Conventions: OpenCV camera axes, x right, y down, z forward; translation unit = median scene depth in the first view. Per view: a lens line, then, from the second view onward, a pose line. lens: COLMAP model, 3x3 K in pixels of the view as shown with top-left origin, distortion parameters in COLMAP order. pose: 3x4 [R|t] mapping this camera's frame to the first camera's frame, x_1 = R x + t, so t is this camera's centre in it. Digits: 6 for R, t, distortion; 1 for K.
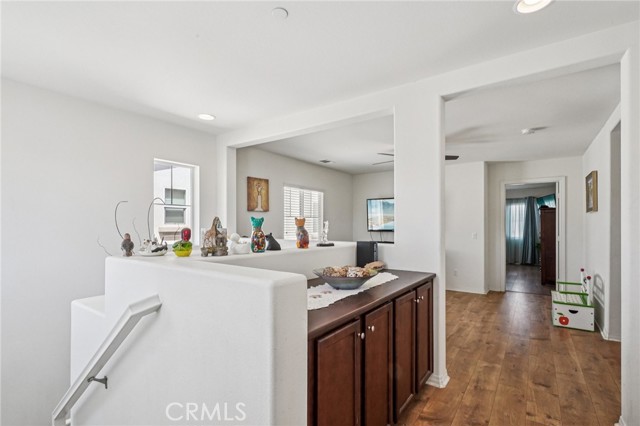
lens RADIAL K [[300.0, 0, 314.5], [0, 300.0, 226.3], [0, 0, 1]] dist [0.002598, -0.002131]
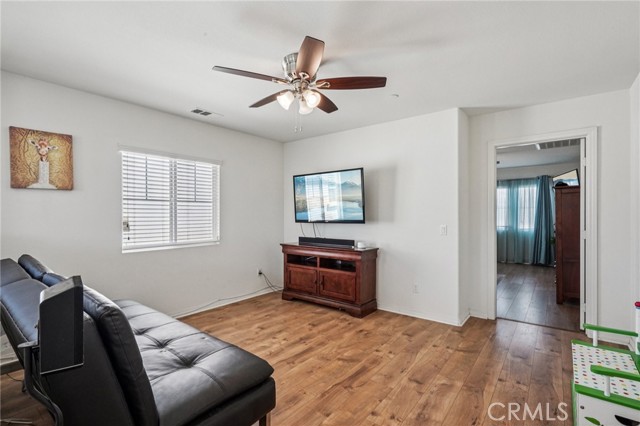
lens RADIAL K [[300.0, 0, 317.6], [0, 300.0, 217.8], [0, 0, 1]] dist [0.002598, -0.002131]
pose [[0.999297, -0.003686, -0.037303, 0.297310], [0.003893, 0.999977, 0.005495, 0.002790], [0.037282, -0.005637, 0.999289, 0.375300]]
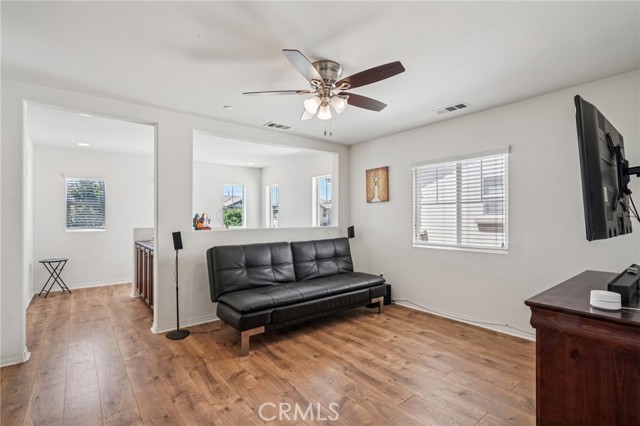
lens RADIAL K [[300.0, 0, 320.7], [0, 300.0, 217.7], [0, 0, 1]] dist [0.002598, -0.002131]
pose [[-0.252930, 0.001174, -0.967484, 0.673749], [-0.000452, 0.999999, 0.001332, -0.000306], [0.967485, 0.000774, -0.252929, 0.895372]]
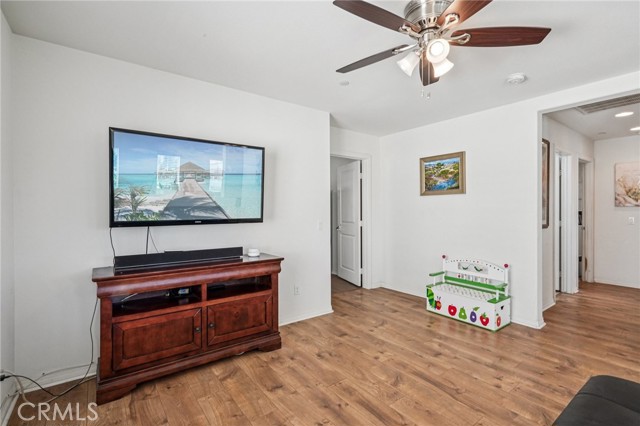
lens RADIAL K [[300.0, 0, 319.3], [0, 300.0, 210.1], [0, 0, 1]] dist [0.002598, -0.002131]
pose [[0.286248, -0.003018, 0.958151, -0.077543], [0.005777, 0.999982, 0.001424, -0.001409], [-0.958138, 0.005128, 0.286260, 0.814057]]
